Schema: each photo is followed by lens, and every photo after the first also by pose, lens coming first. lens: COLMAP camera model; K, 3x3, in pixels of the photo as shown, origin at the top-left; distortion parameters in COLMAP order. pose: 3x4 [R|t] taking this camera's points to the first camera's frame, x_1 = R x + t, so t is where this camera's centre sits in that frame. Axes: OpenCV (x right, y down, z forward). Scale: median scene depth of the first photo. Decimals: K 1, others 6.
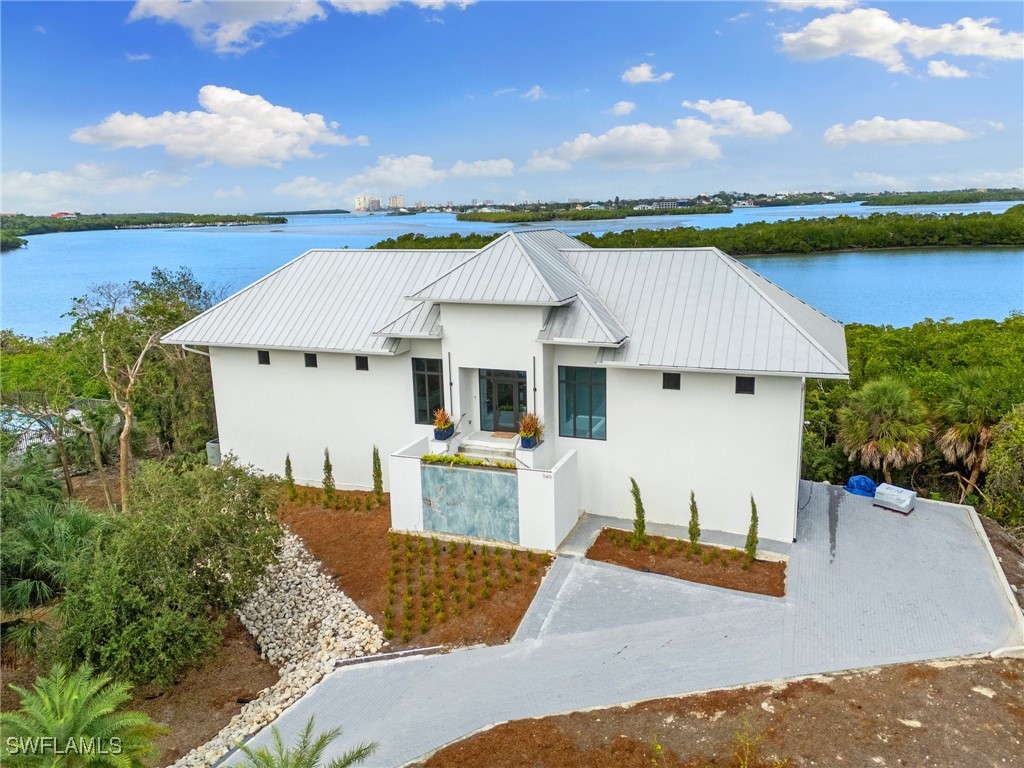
lens RADIAL K [[783.7, 0, 512.0], [0, 783.7, 384.0], [0, 0, 1]] dist [0.074236, -0.061704]
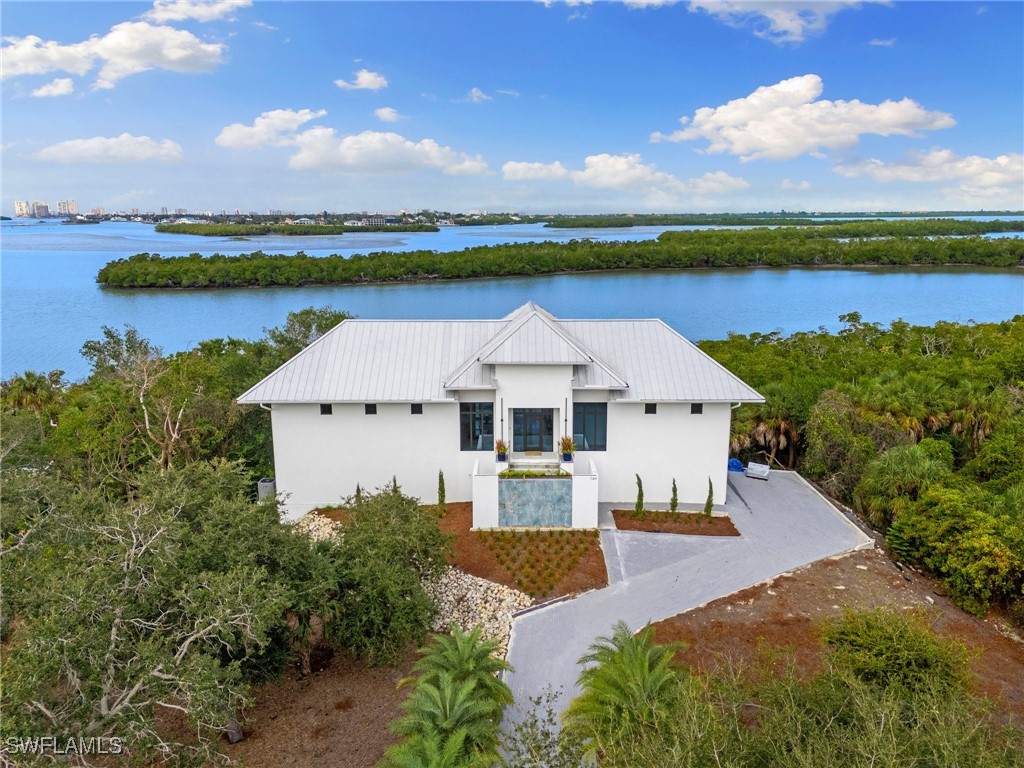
lens RADIAL K [[755.4, 0, 513.1], [0, 755.4, 385.2], [0, 0, 1]] dist [0.095836, -0.105633]
pose [[0.930766, -0.058323, 0.360934, -0.563394], [0.061307, 0.998114, 0.003187, -0.068760], [-0.360439, 0.019161, 0.932586, -0.278023]]
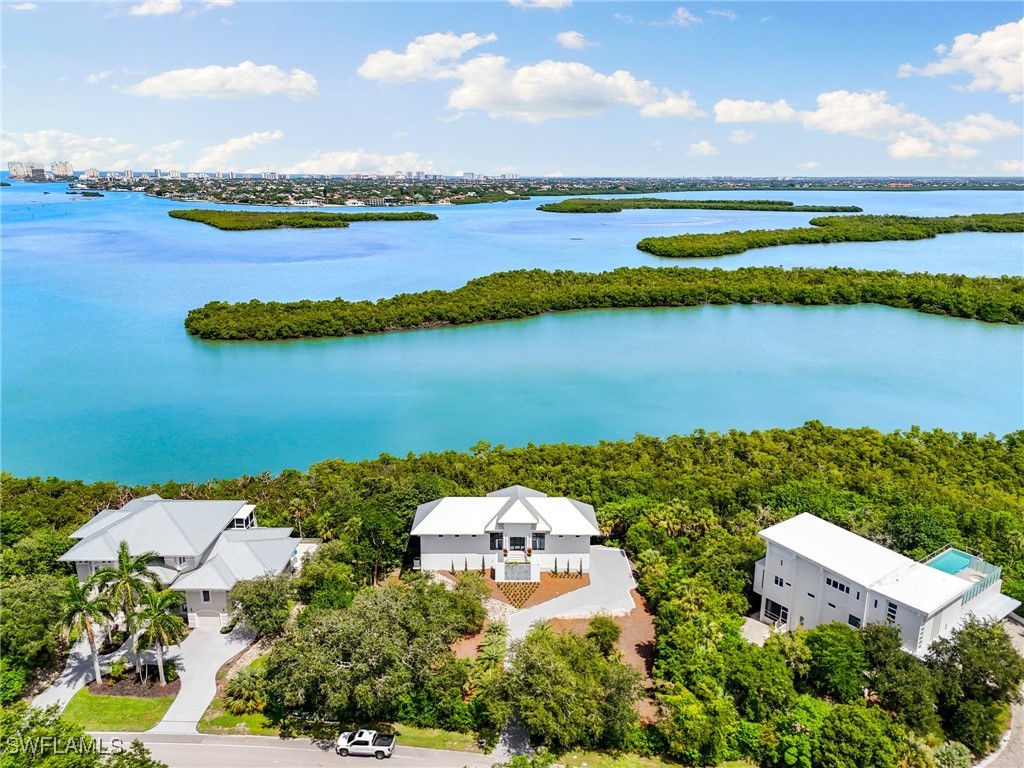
lens RADIAL K [[749.8, 0, 515.2], [0, 749.8, 390.5], [0, 0, 1]] dist [0.098002, -0.110060]
pose [[0.926544, -0.073307, 0.368975, -1.394071], [0.053718, 0.996560, 0.063100, -1.003430], [-0.372331, -0.038645, 0.927295, -2.502698]]
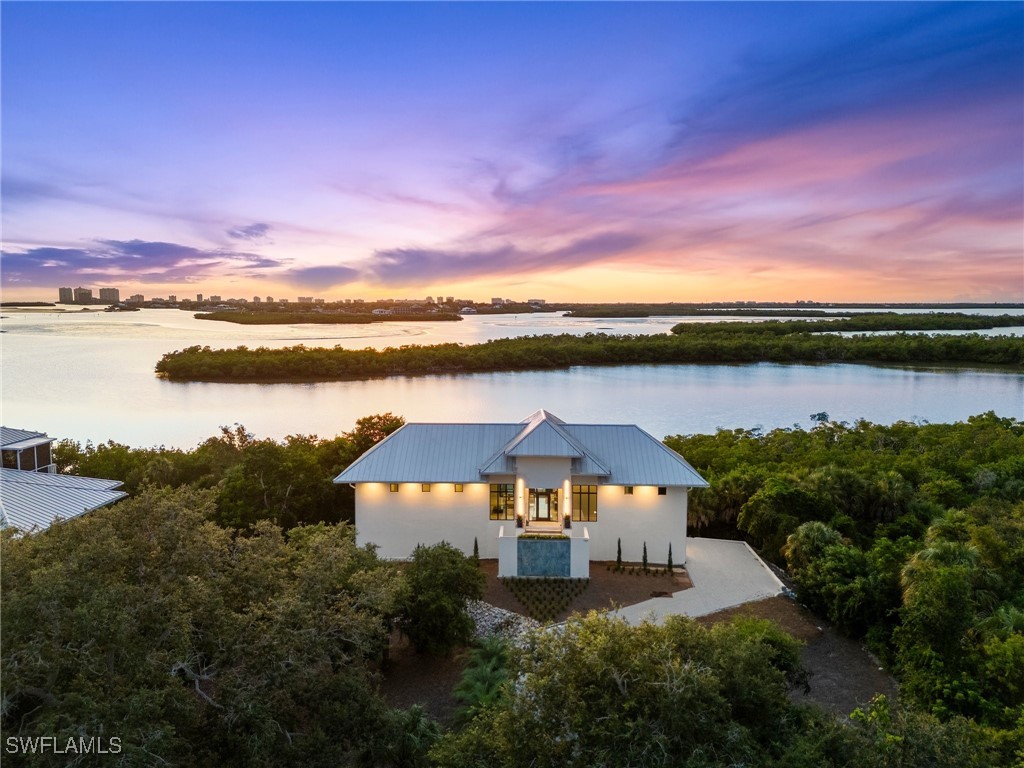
lens RADIAL K [[749.8, 0, 515.2], [0, 749.8, 390.5], [0, 0, 1]] dist [0.098002, -0.110060]
pose [[0.939214, -0.011561, 0.343138, -0.753726], [0.049374, 0.993593, -0.101666, -0.078706], [-0.339764, 0.112428, 0.933767, -0.794044]]
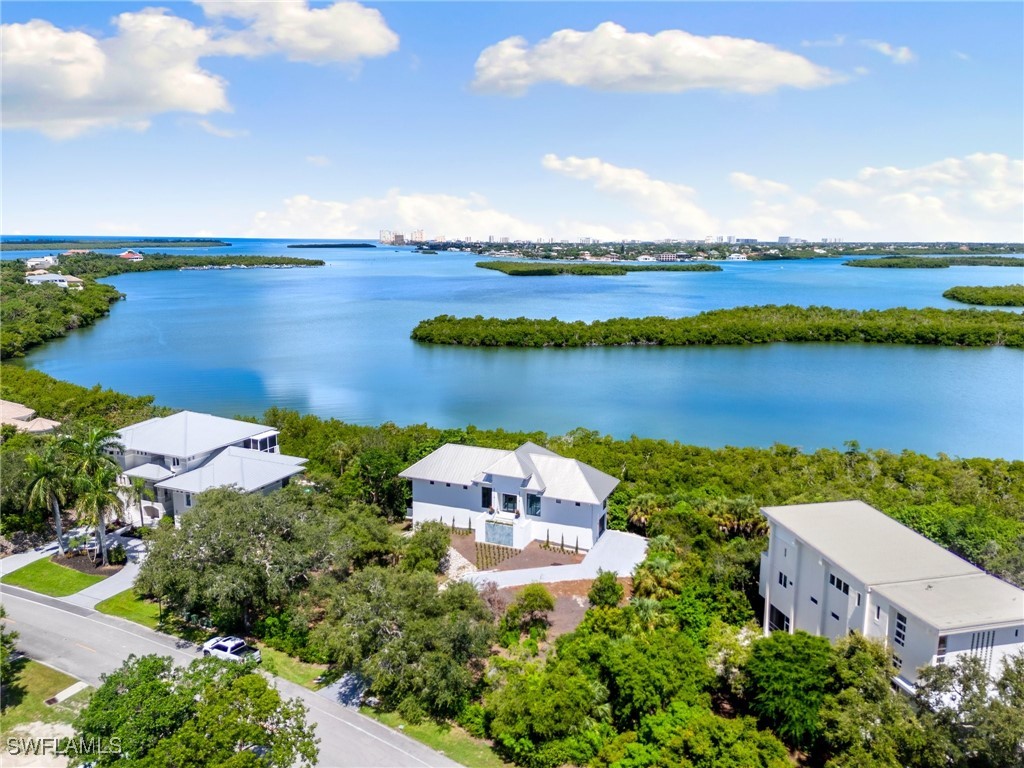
lens RADIAL K [[749.8, 0, 515.2], [0, 749.8, 390.5], [0, 0, 1]] dist [0.098002, -0.110060]
pose [[0.999306, 0.036270, -0.008472, 0.021038], [-0.036459, 0.999061, -0.023385, -0.395036], [0.007616, 0.023677, 0.999691, -2.263109]]
